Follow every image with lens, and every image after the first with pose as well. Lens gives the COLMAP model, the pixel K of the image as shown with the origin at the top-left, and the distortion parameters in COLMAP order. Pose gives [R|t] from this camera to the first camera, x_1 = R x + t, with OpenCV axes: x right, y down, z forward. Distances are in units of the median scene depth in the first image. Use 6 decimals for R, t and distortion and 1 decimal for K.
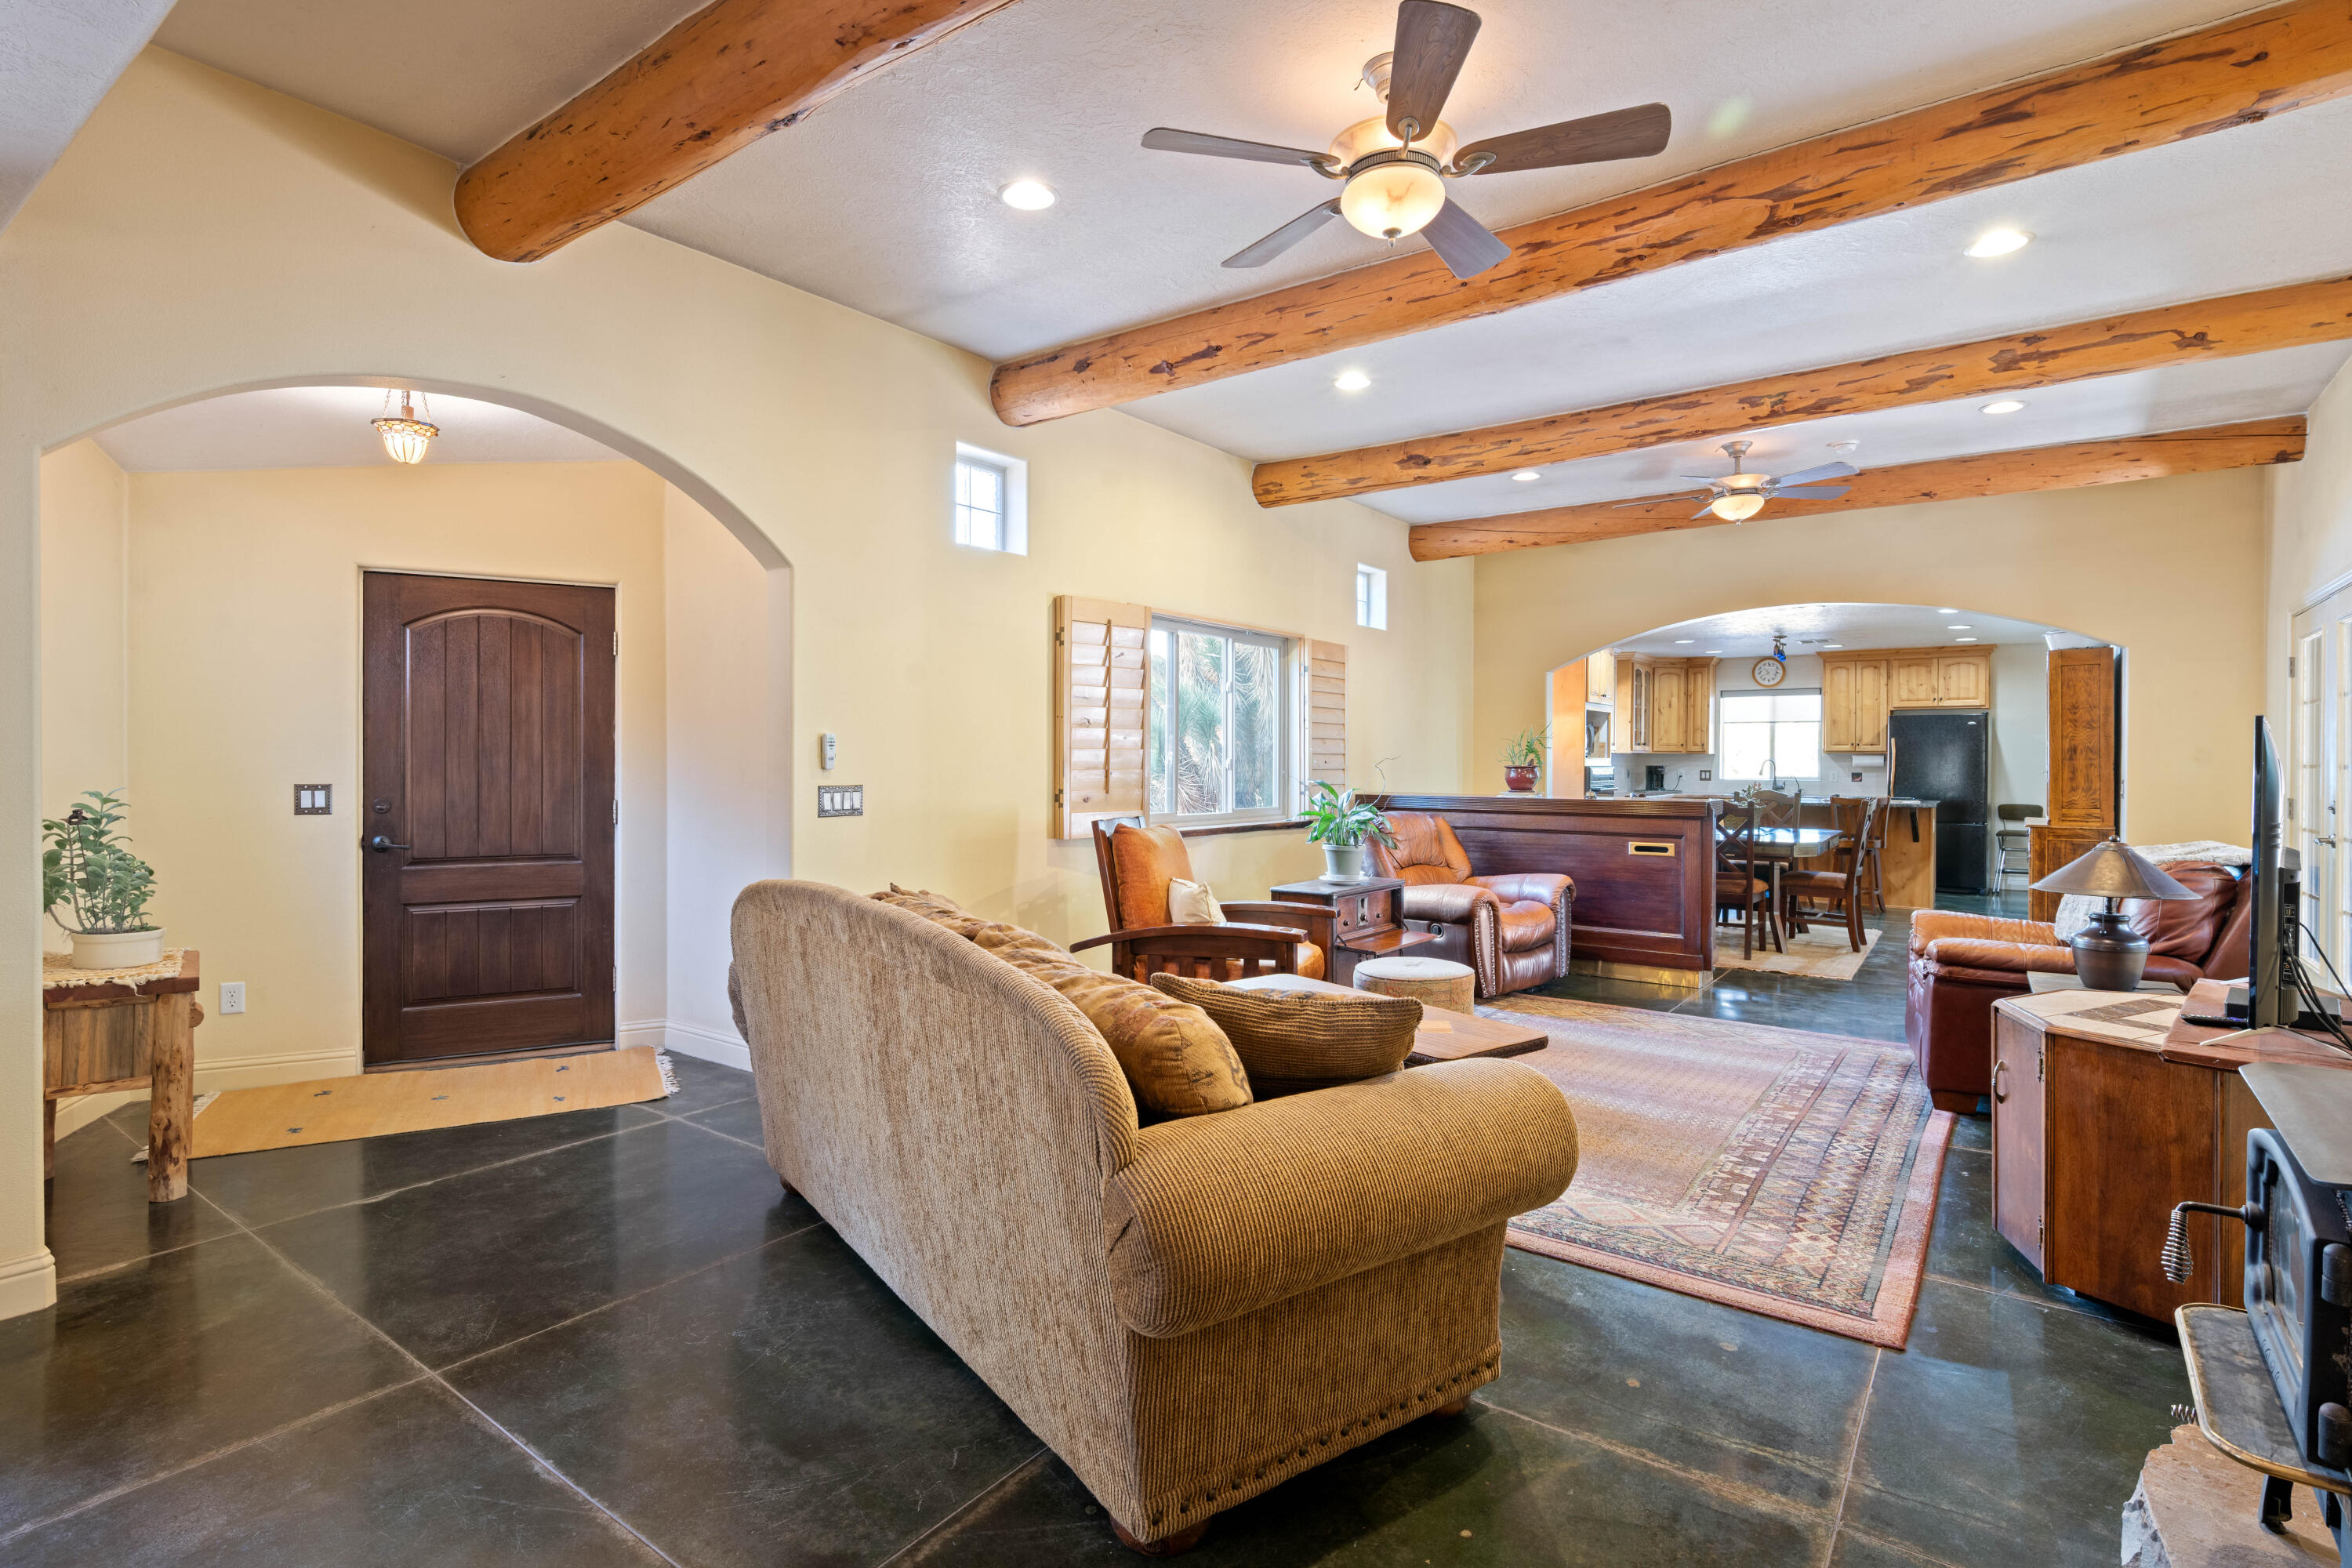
lens RADIAL K [[1147.8, 0, 1171.5], [0, 1147.8, 760.8], [0, 0, 1]] dist [0.000659, -0.000183]
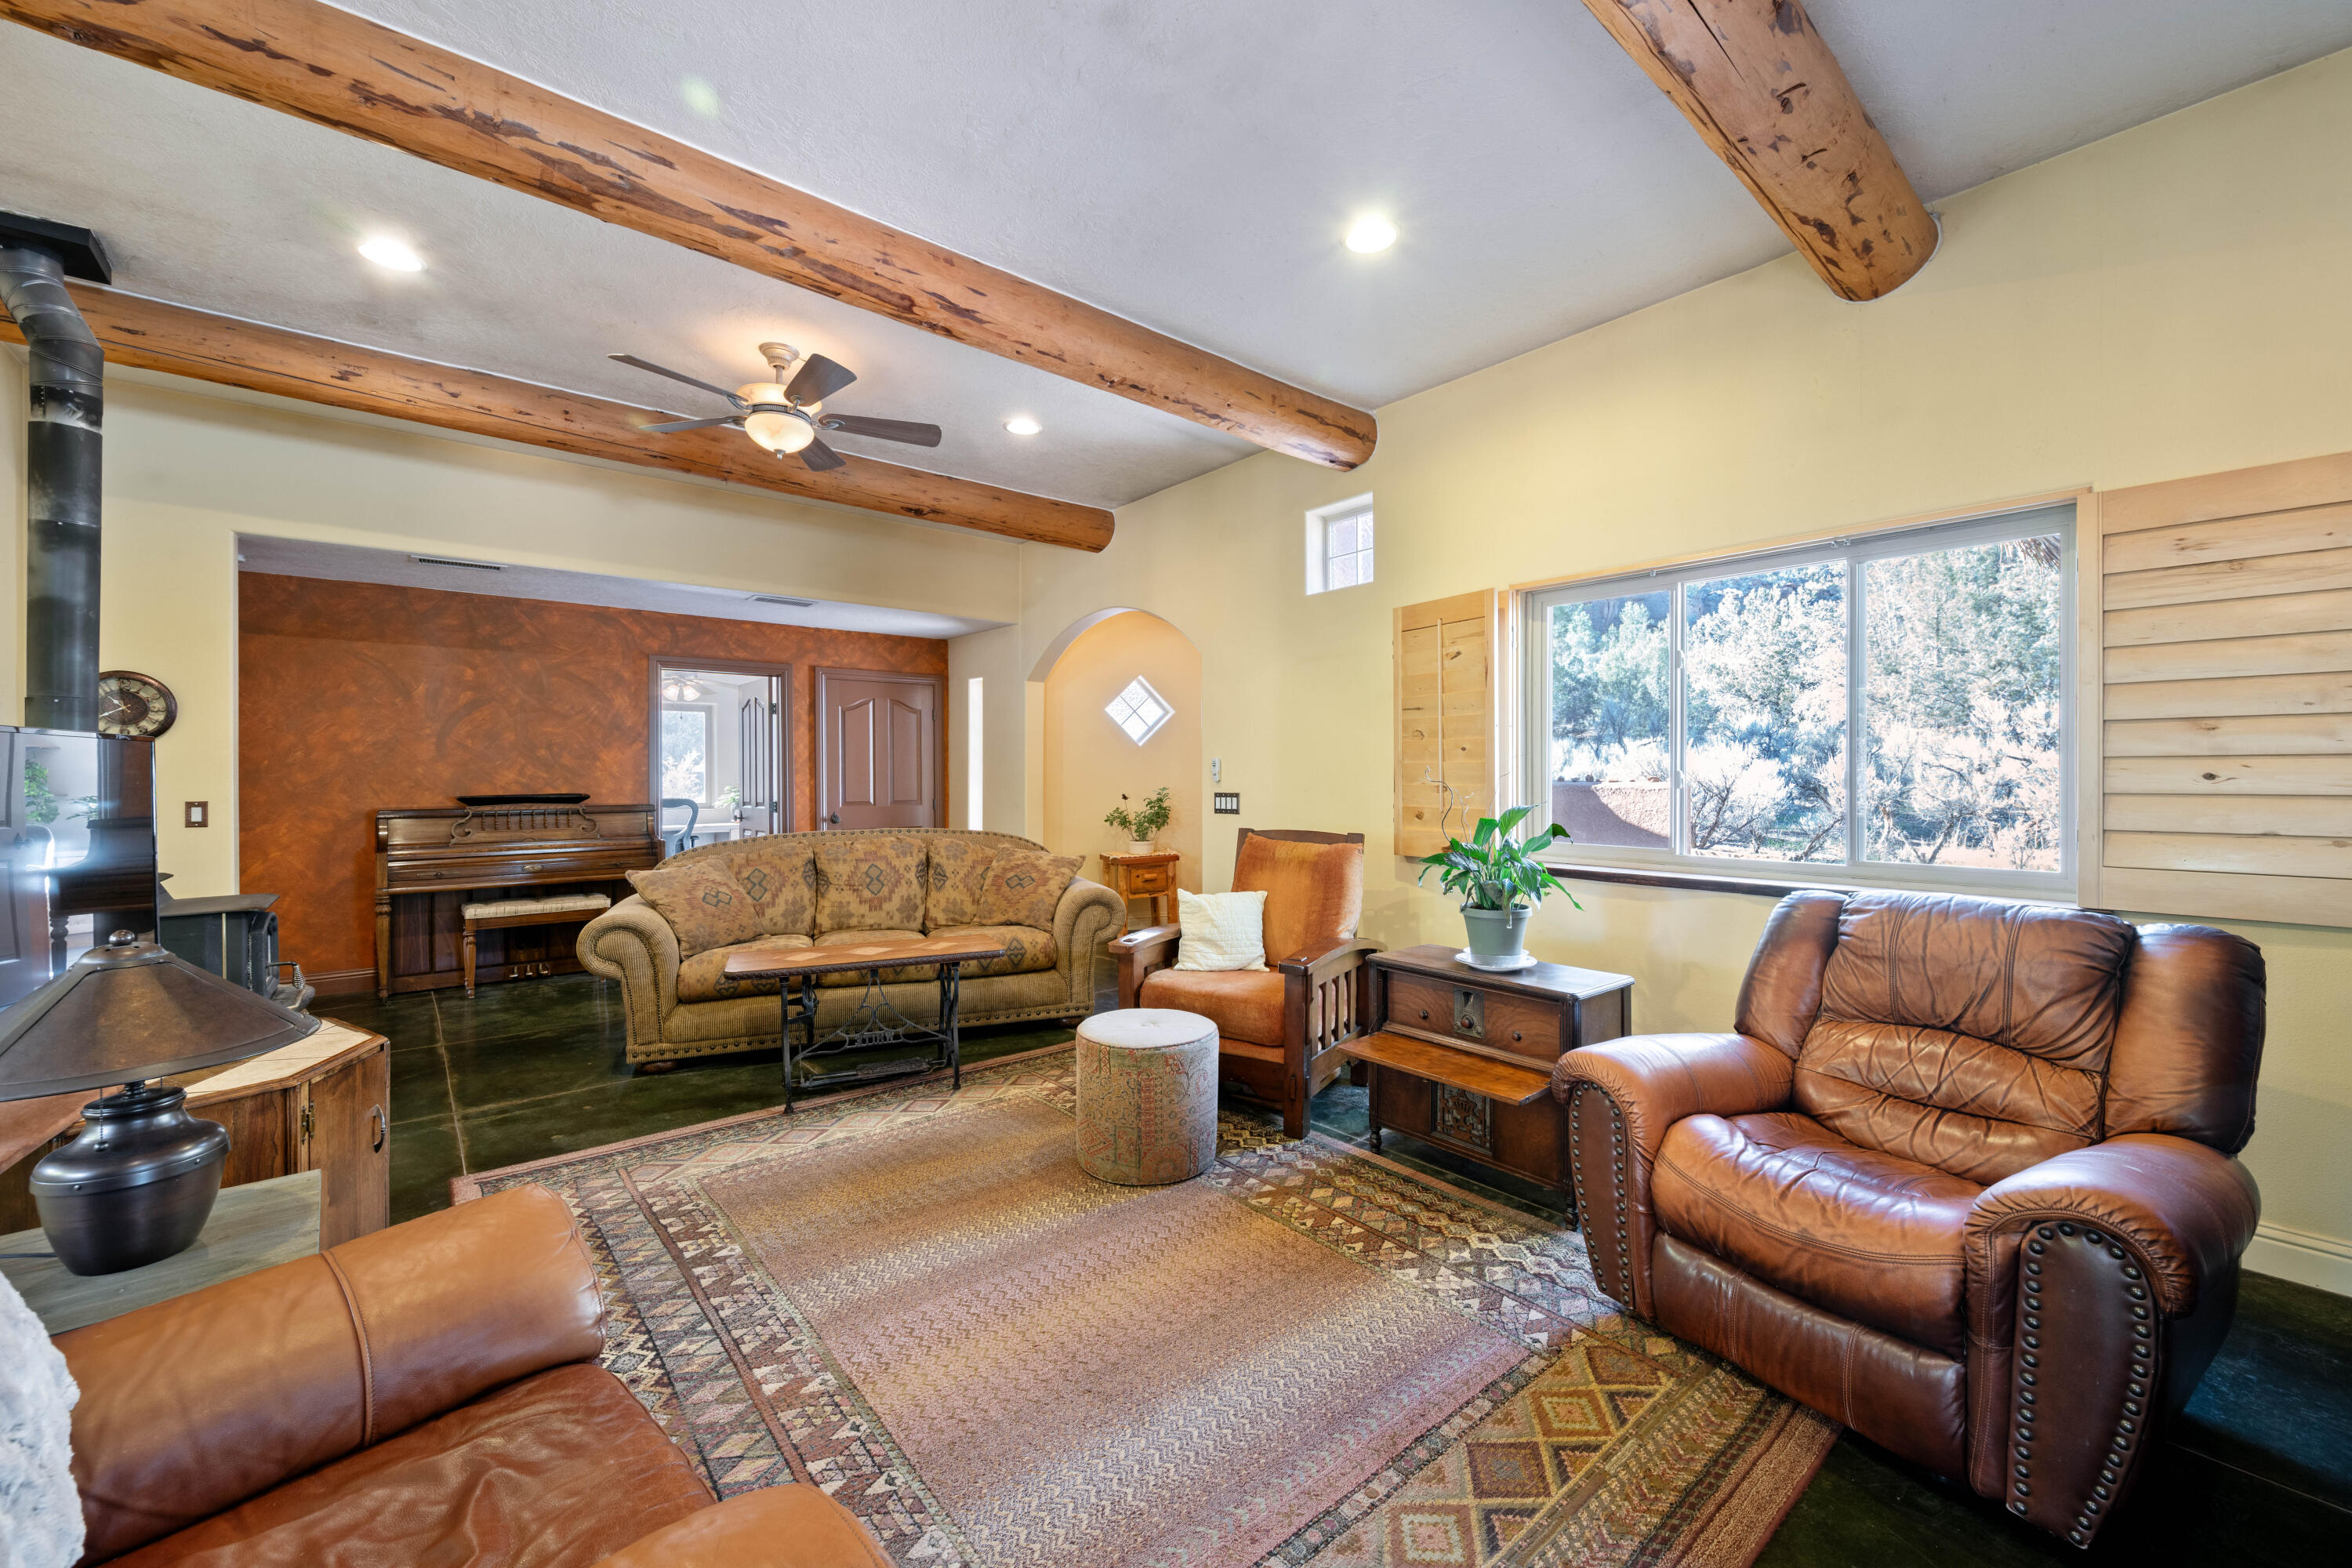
lens RADIAL K [[926.3, 0, 1189.9], [0, 926.3, 778.2], [0, 0, 1]] dist [0.000151, -0.000188]
pose [[-0.219214, 0.000594, -0.975677, 0.977791], [0.000150, 1.000000, 0.000575, 0.002543], [0.975677, -0.000021, -0.219215, 1.348758]]
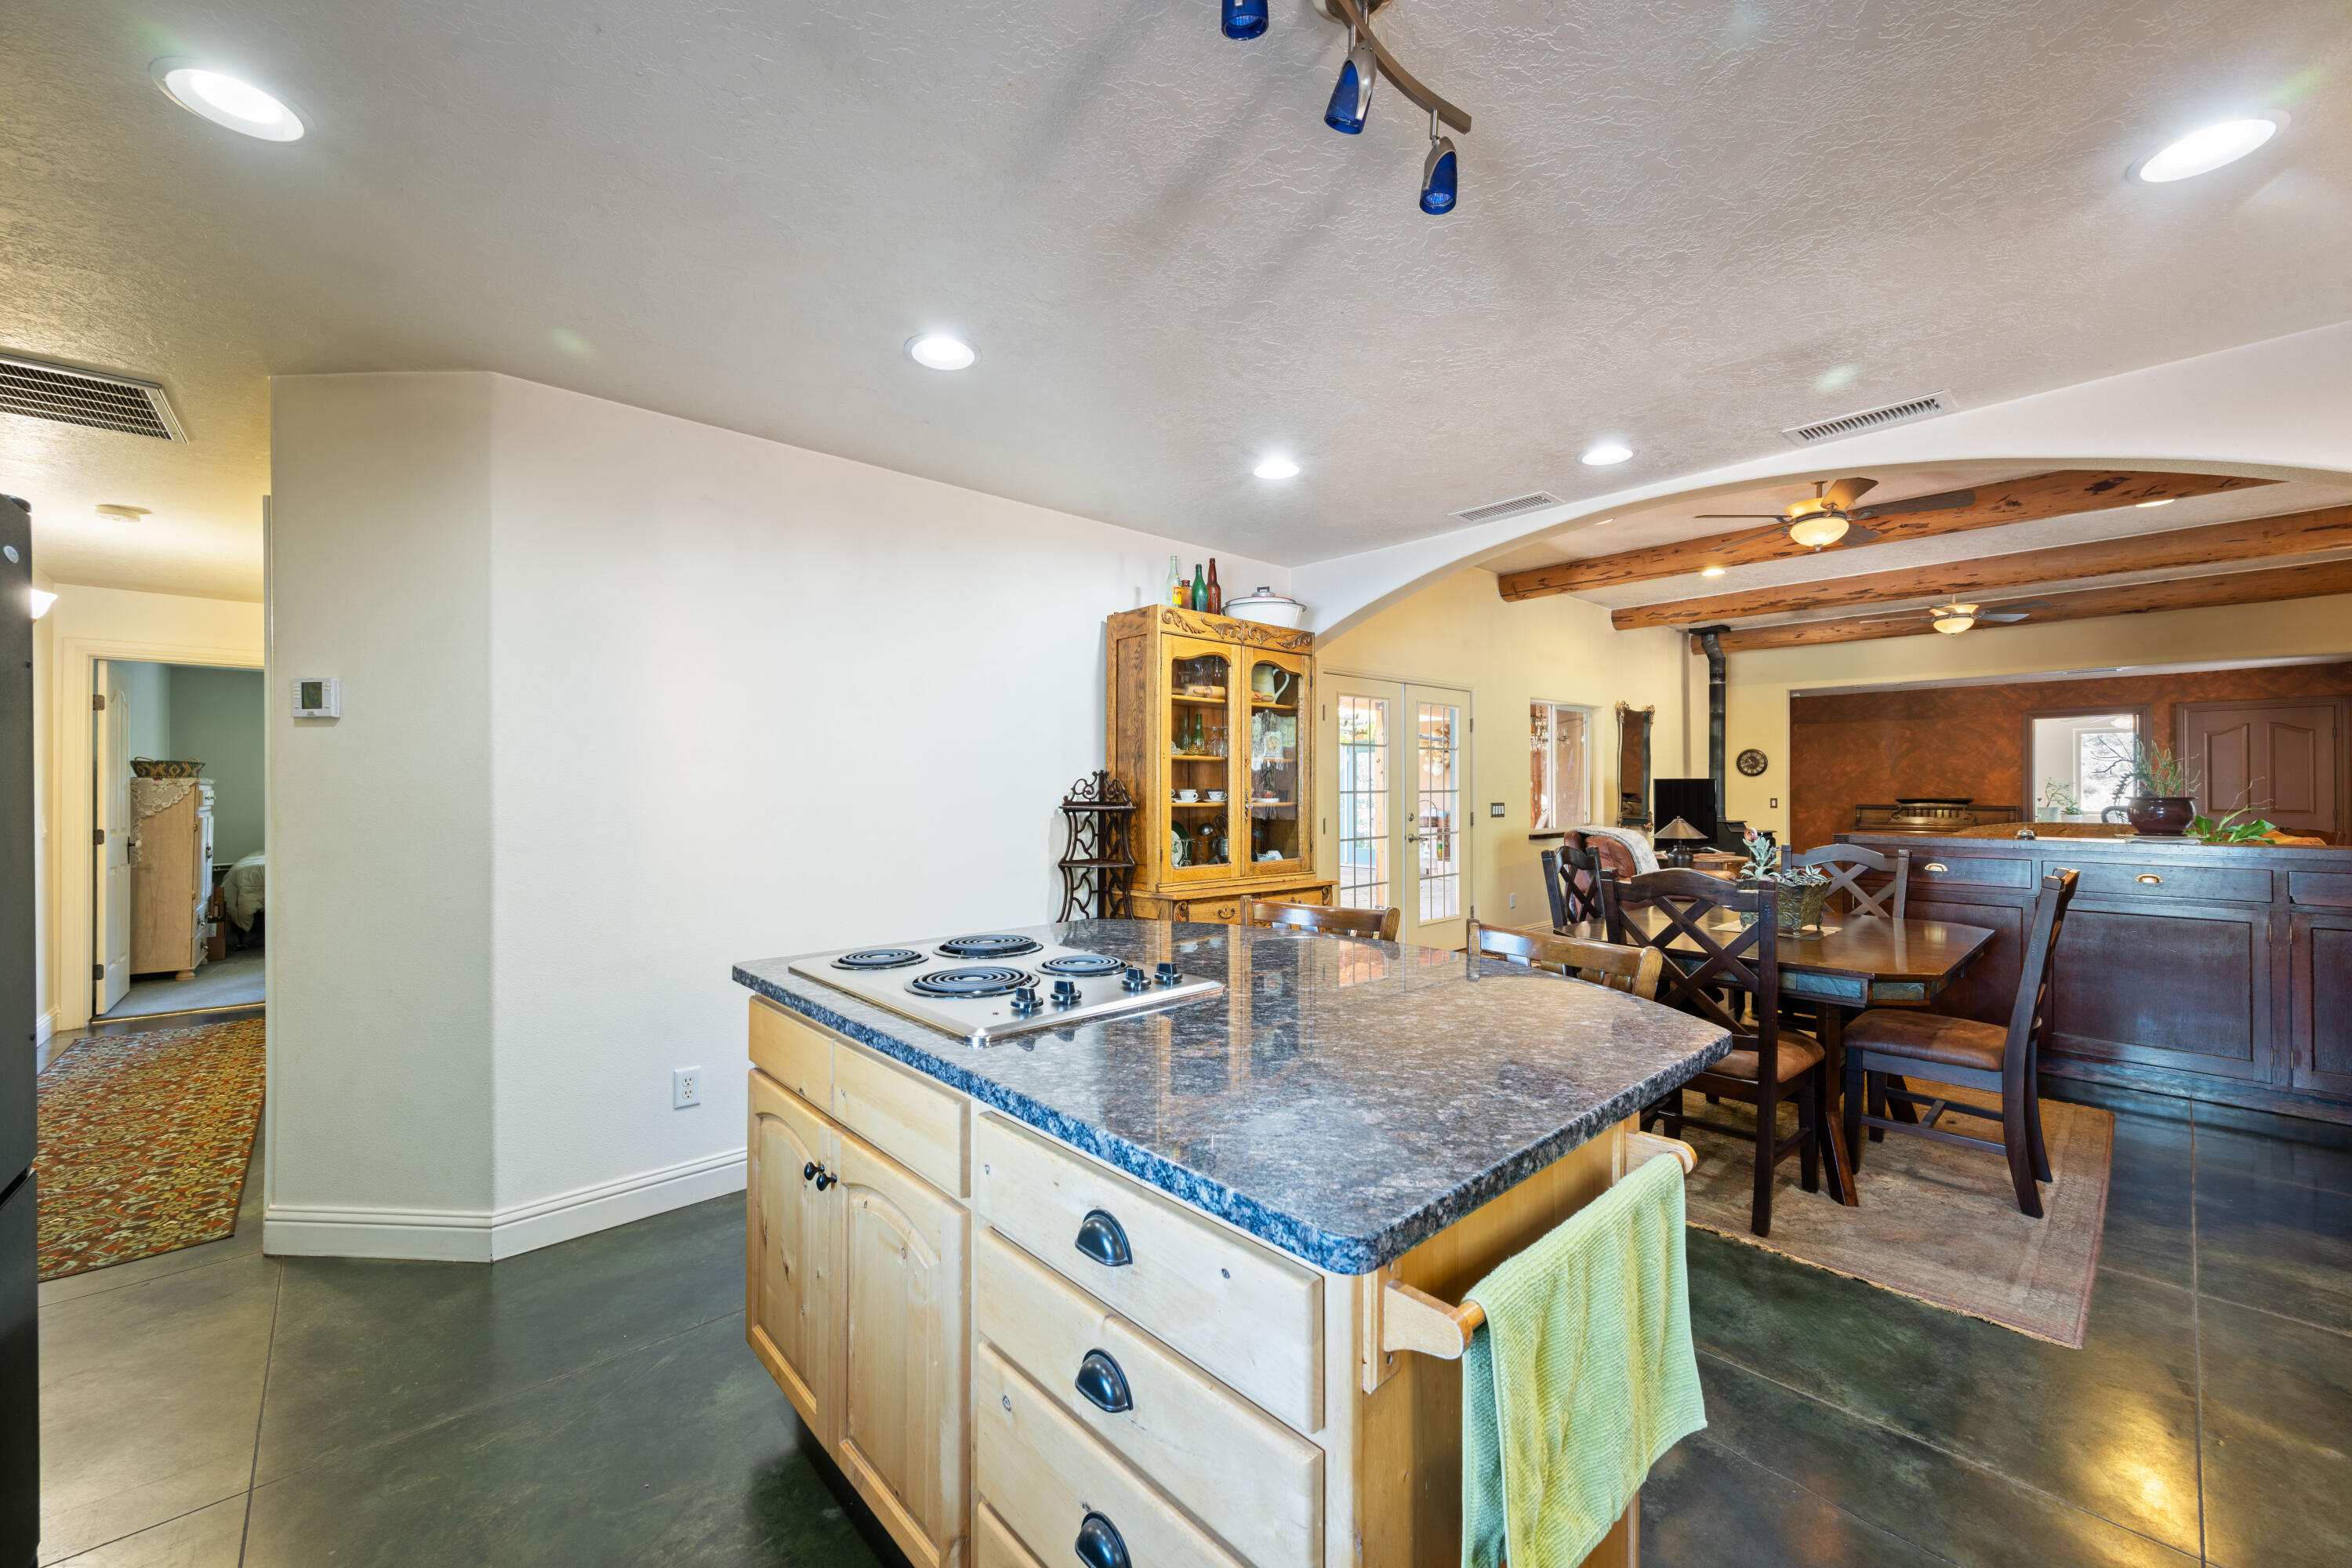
lens RADIAL K [[918.3, 0, 1176.2], [0, 918.3, 777.2], [0, 0, 1]] dist [0.001531, 0.000375]
pose [[-0.981369, -0.000860, 0.192131, 1.394398], [-0.002582, 0.999959, -0.008714, -0.003353], [-0.192116, -0.009048, -0.981331, 2.985073]]
